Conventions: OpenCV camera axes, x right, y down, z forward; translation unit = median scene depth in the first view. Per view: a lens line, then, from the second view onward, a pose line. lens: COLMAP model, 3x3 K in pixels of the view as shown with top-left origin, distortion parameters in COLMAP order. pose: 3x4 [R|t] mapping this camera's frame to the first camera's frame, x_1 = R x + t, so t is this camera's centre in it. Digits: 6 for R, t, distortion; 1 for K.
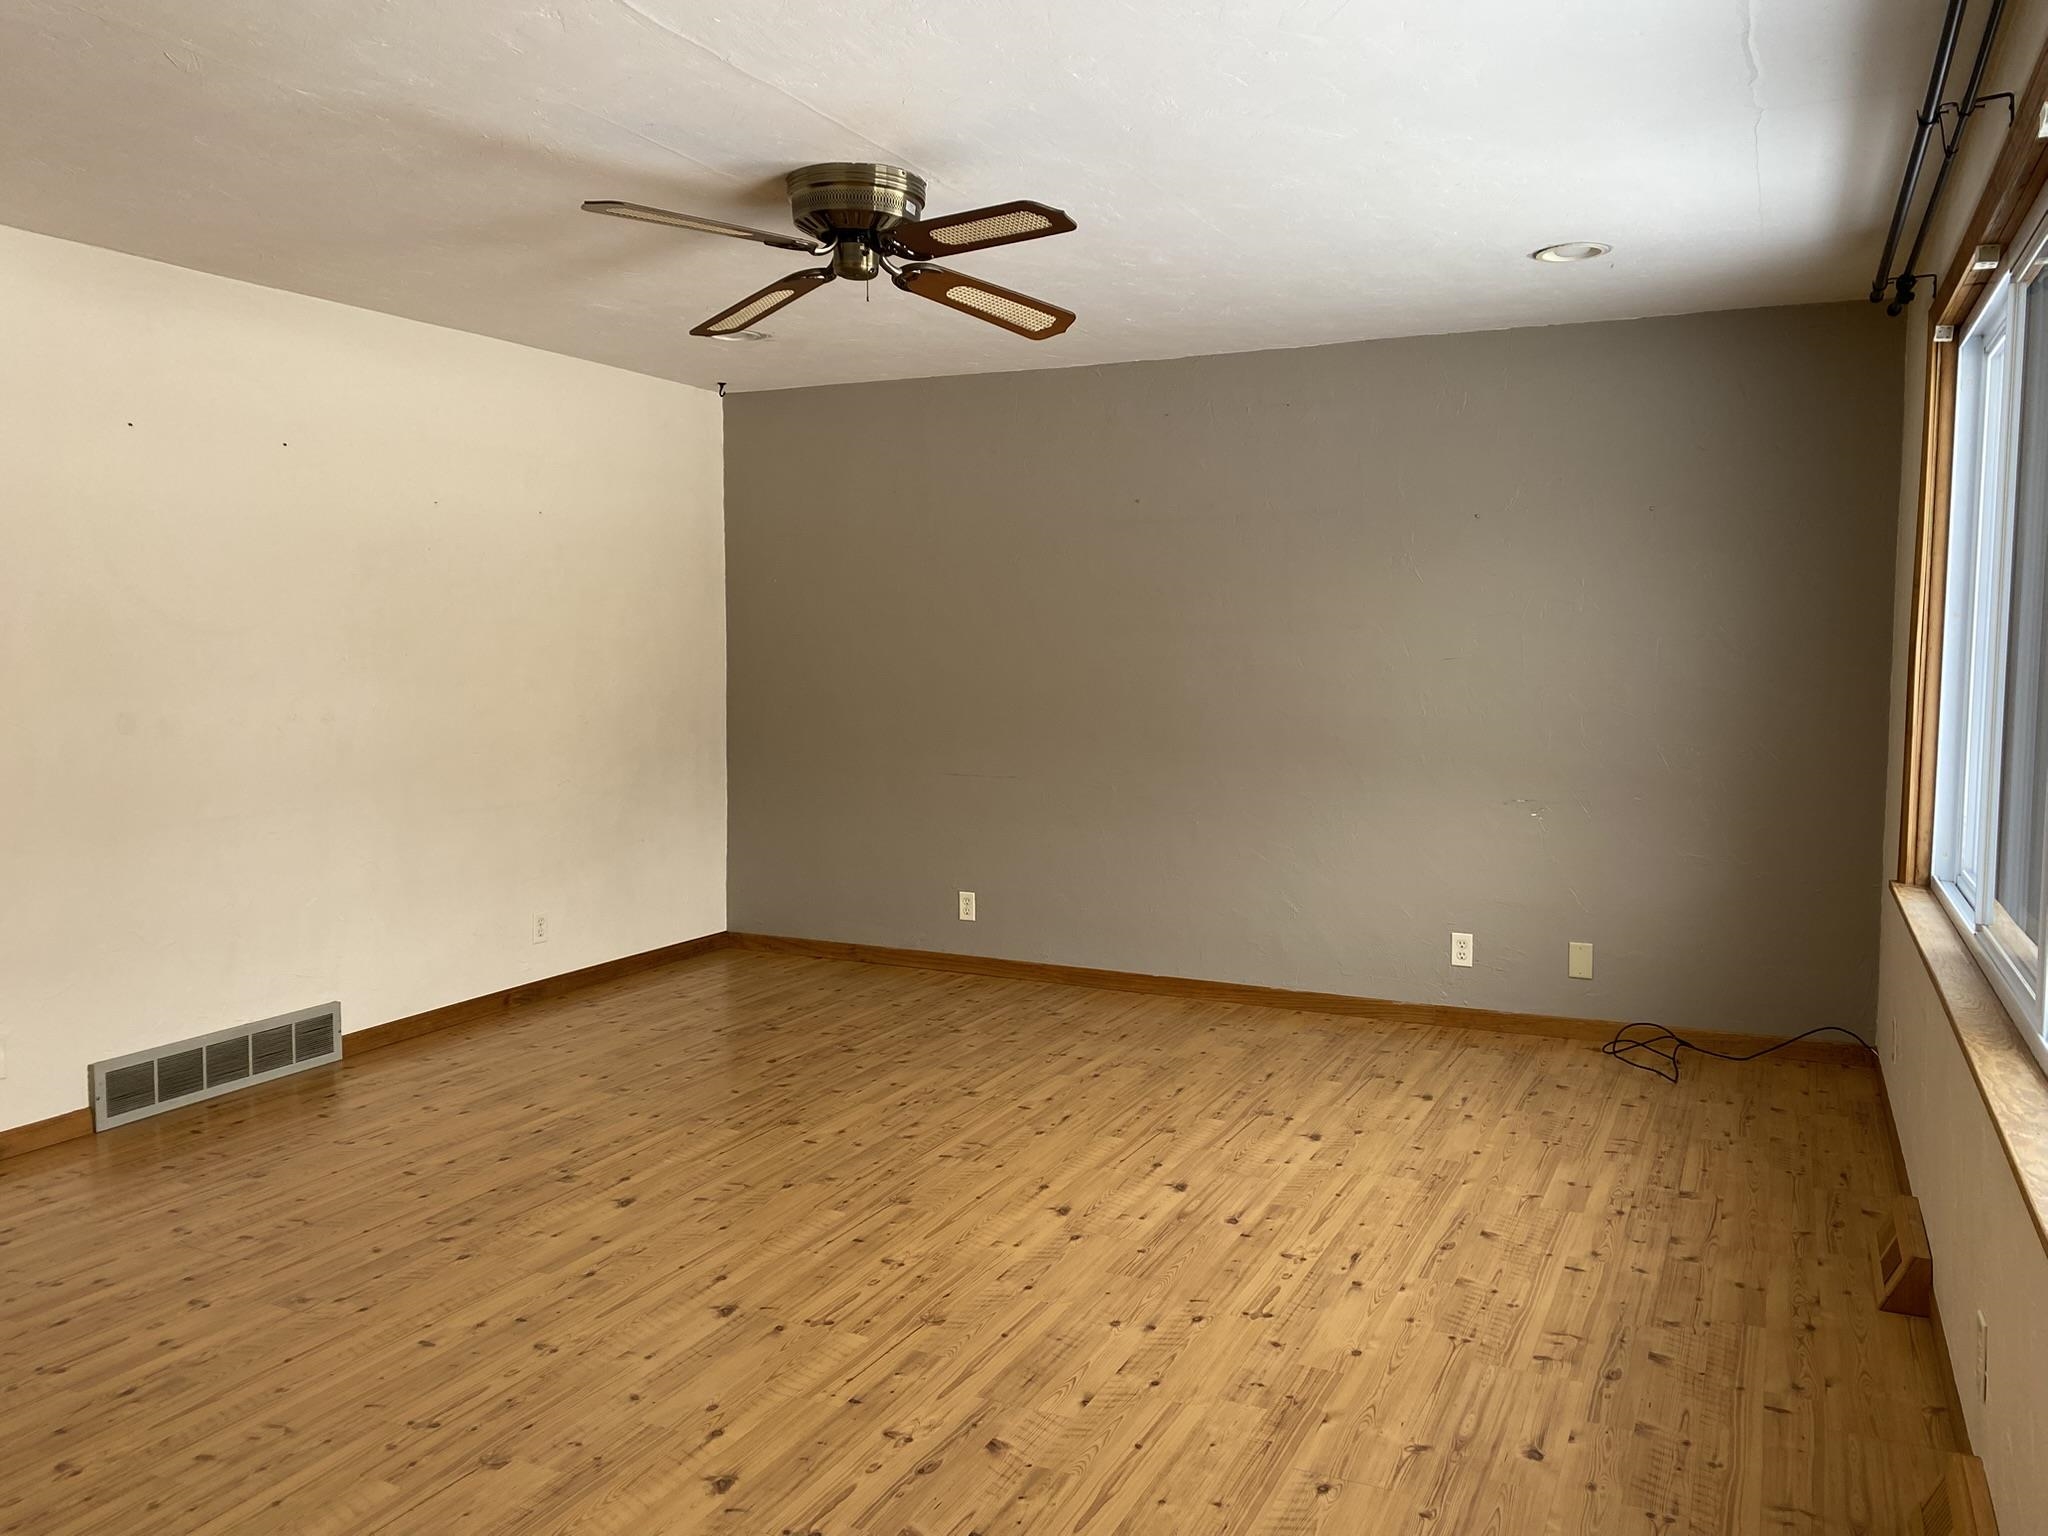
lens RADIAL K [[1582.4, 0, 1035.1], [0, 1582.4, 743.5], [0, 0, 1]] dist [0.039064, -0.008622]
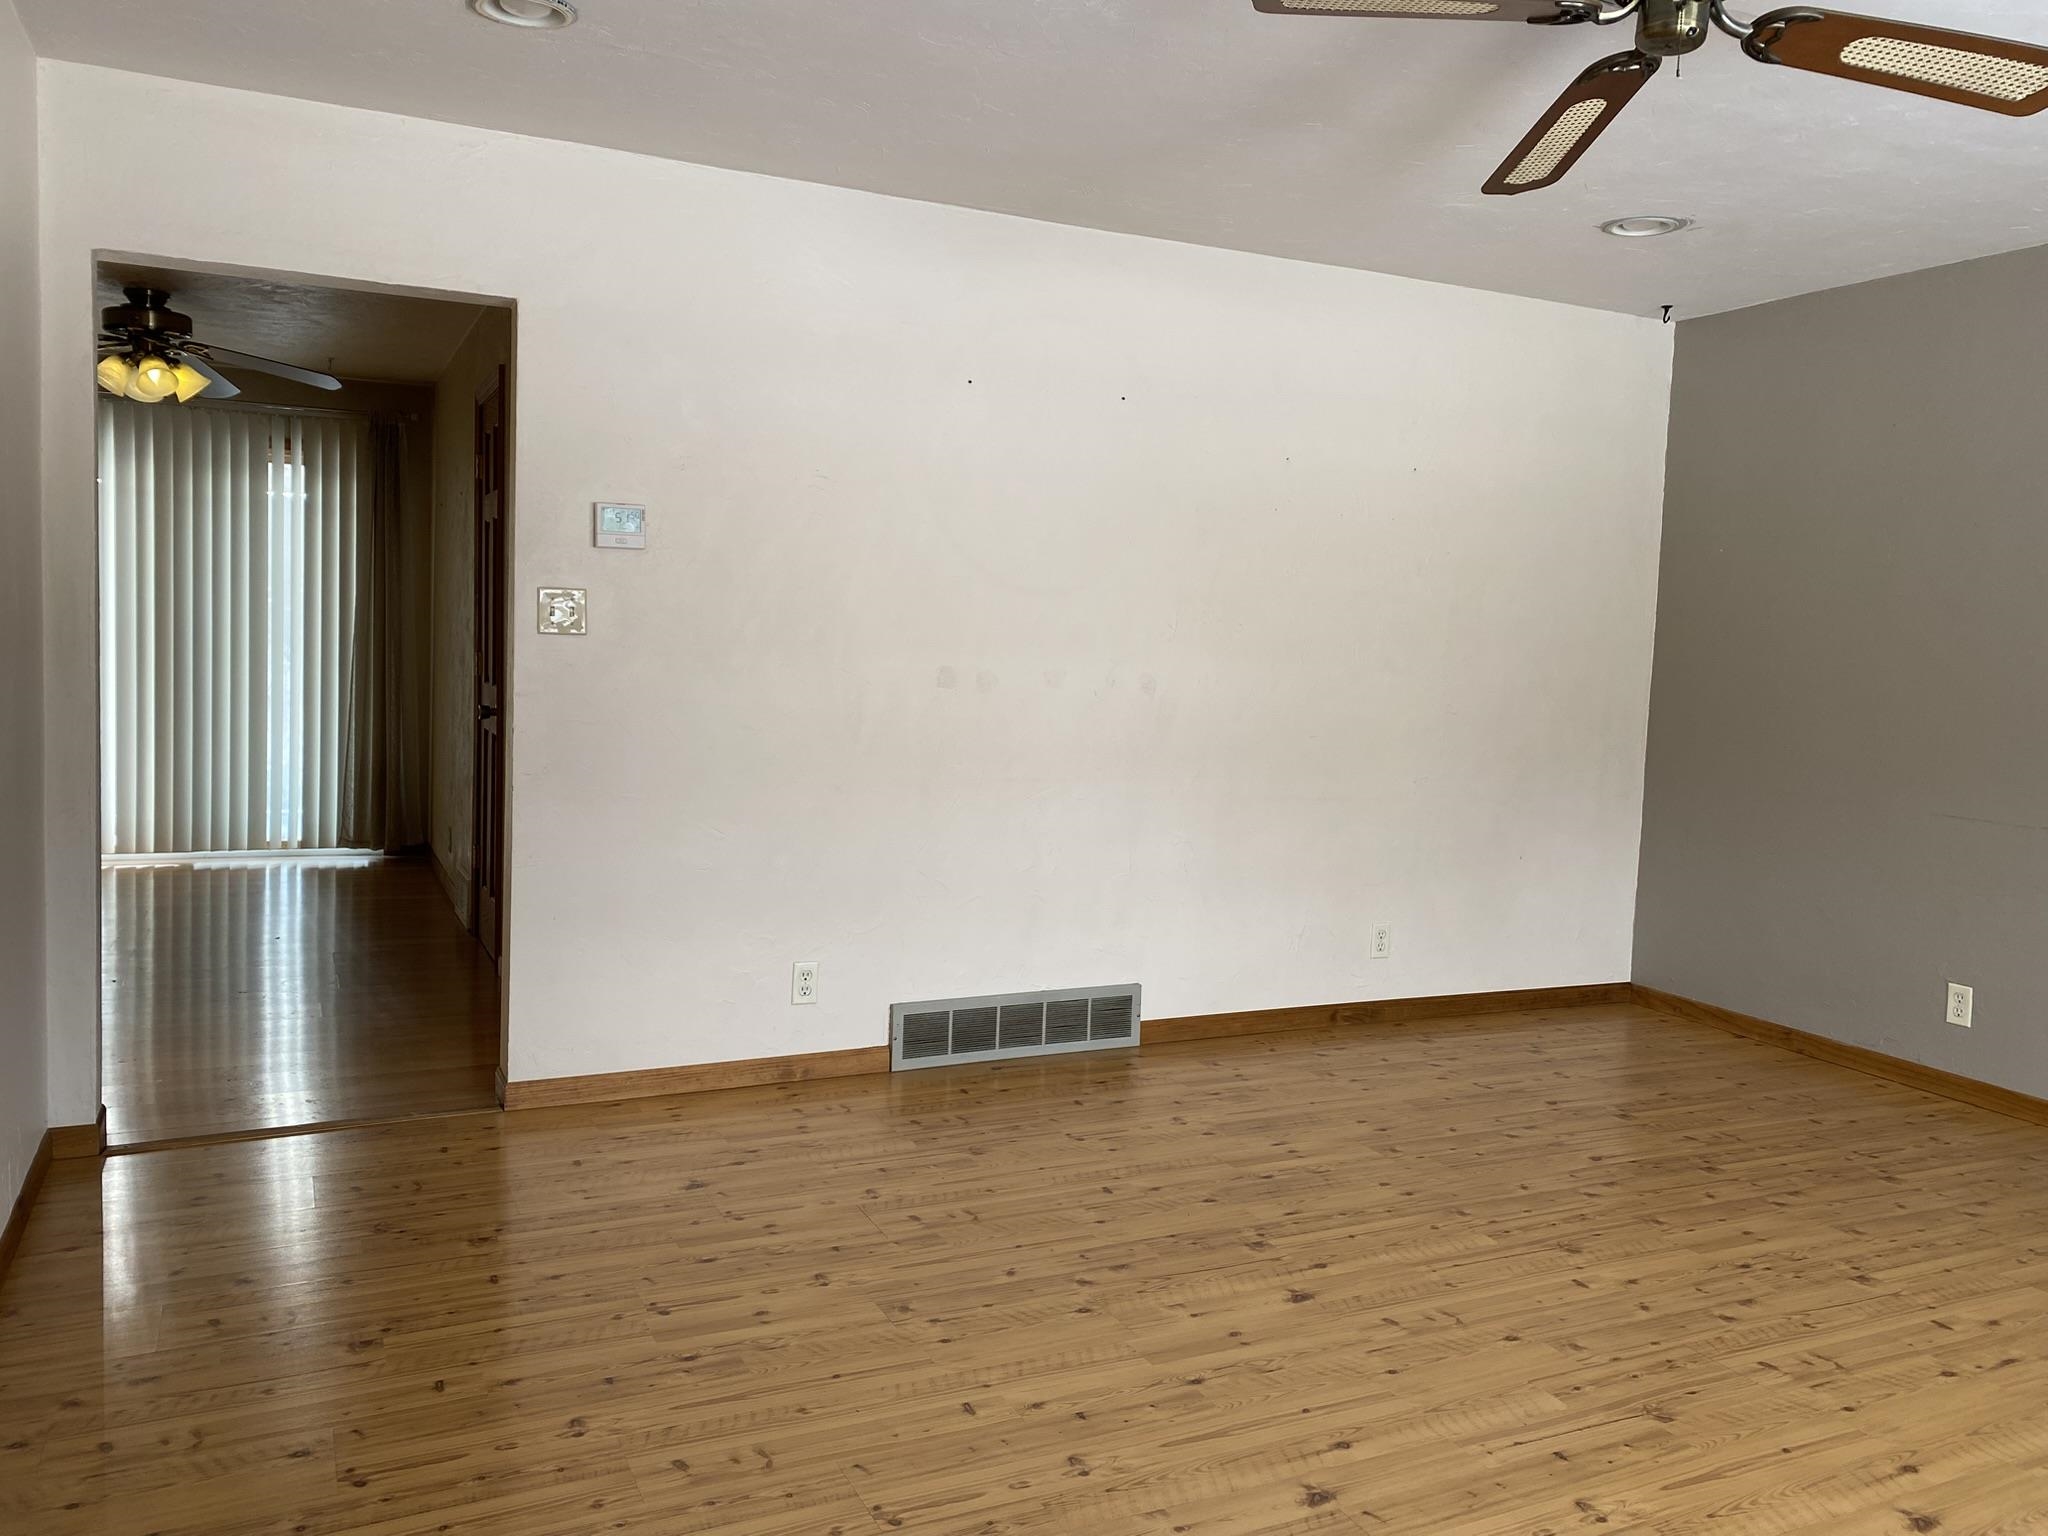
lens RADIAL K [[1599.6, 0, 1024.0], [0, 1599.6, 768.0], [0, 0, 1]] dist [0.046934, -0.007391]
pose [[0.787416, 0.087213, -0.610221, 0.091927], [-0.080267, 0.996019, 0.038777, 0.002374], [0.611174, 0.018447, 0.791282, 0.236363]]
